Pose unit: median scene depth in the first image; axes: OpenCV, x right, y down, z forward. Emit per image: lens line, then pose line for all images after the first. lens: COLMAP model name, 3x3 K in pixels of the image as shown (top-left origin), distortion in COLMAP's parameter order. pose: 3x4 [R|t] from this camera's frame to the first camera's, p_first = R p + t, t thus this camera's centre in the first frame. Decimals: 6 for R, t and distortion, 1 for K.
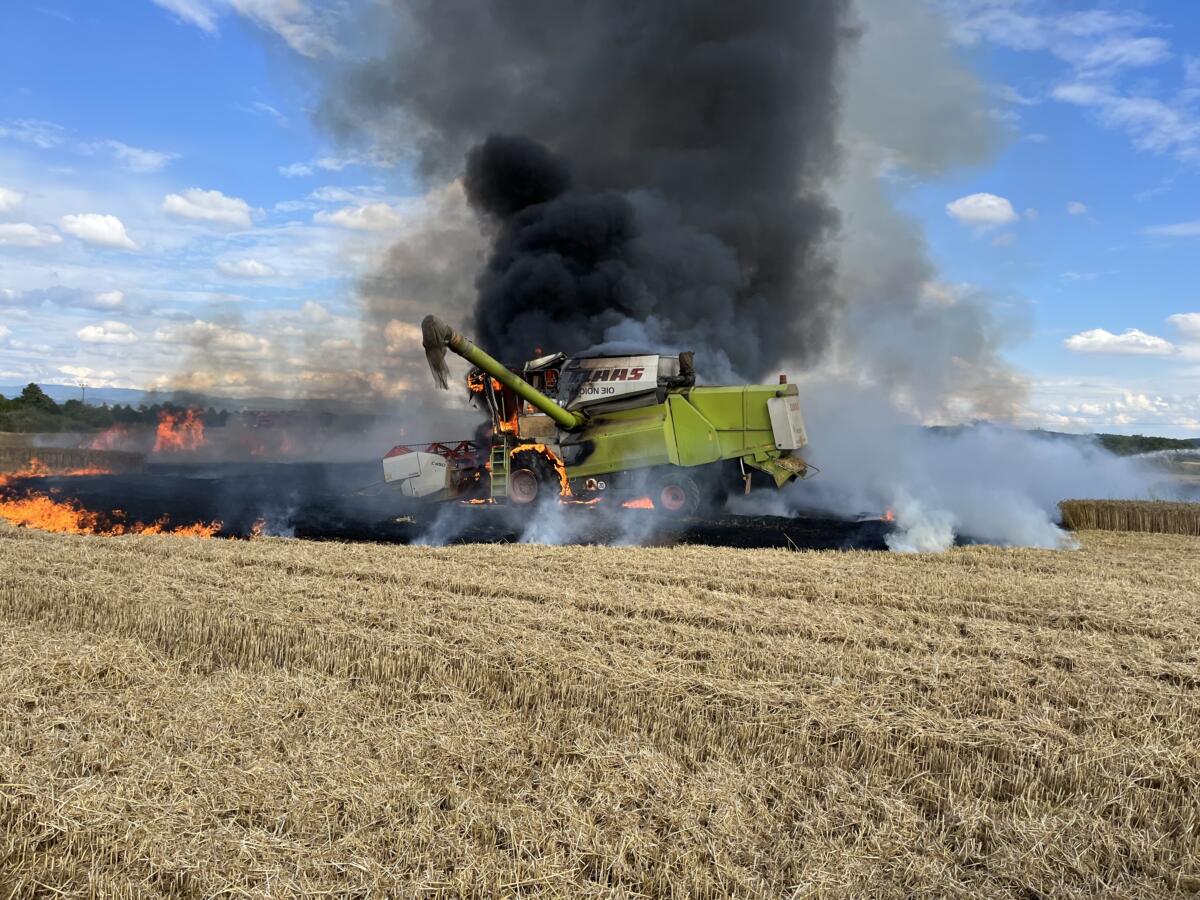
lens RADIAL K [[901.4, 0, 606.9], [0, 901.4, 465.7], [0, 0, 1]] dist [0.062016, -0.082110]
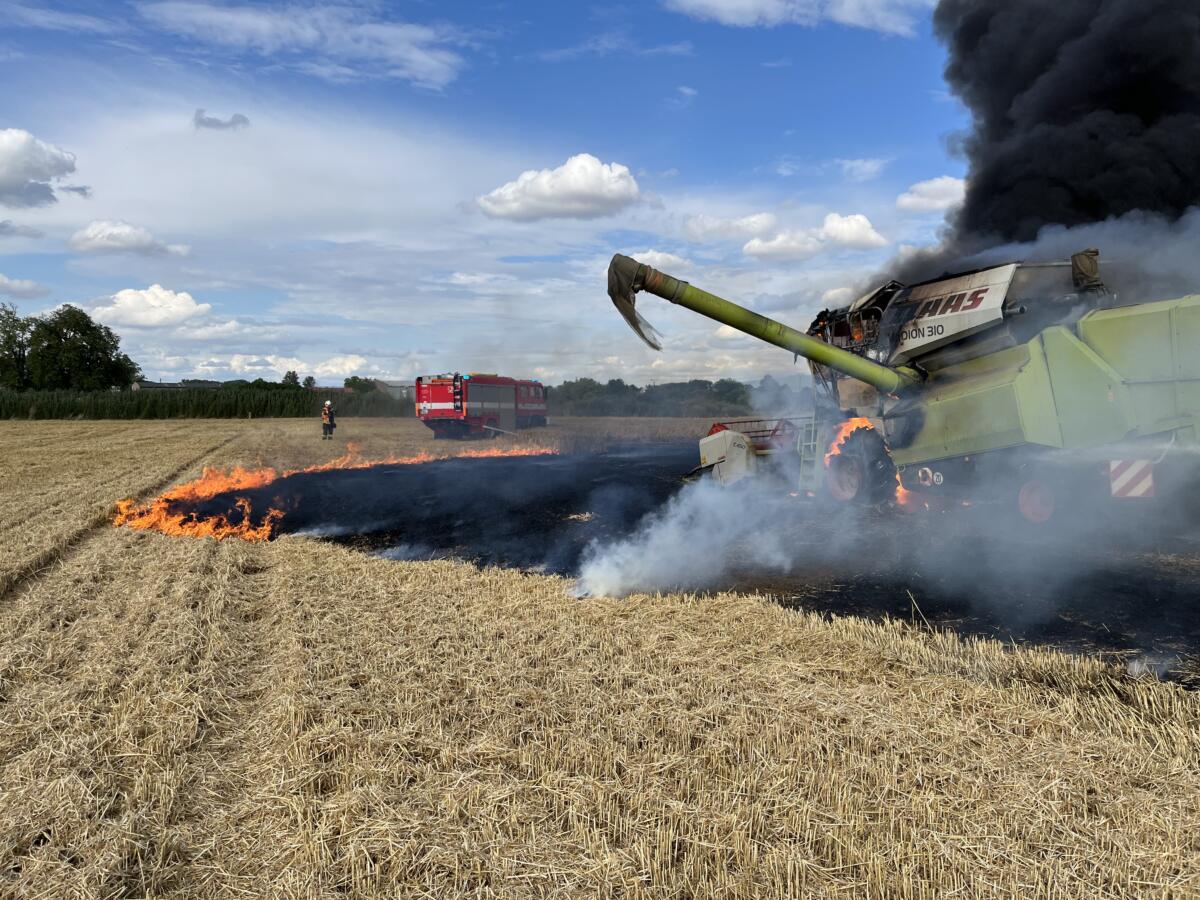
lens RADIAL K [[901.4, 0, 607.3], [0, 901.4, 375.8], [0, 0, 1]] dist [0.062016, -0.082110]
pose [[0.722199, -0.056891, -0.689341, 0.299742], [0.004224, 0.996956, -0.077854, -0.002011], [0.691672, 0.053314, 0.720241, 0.407087]]
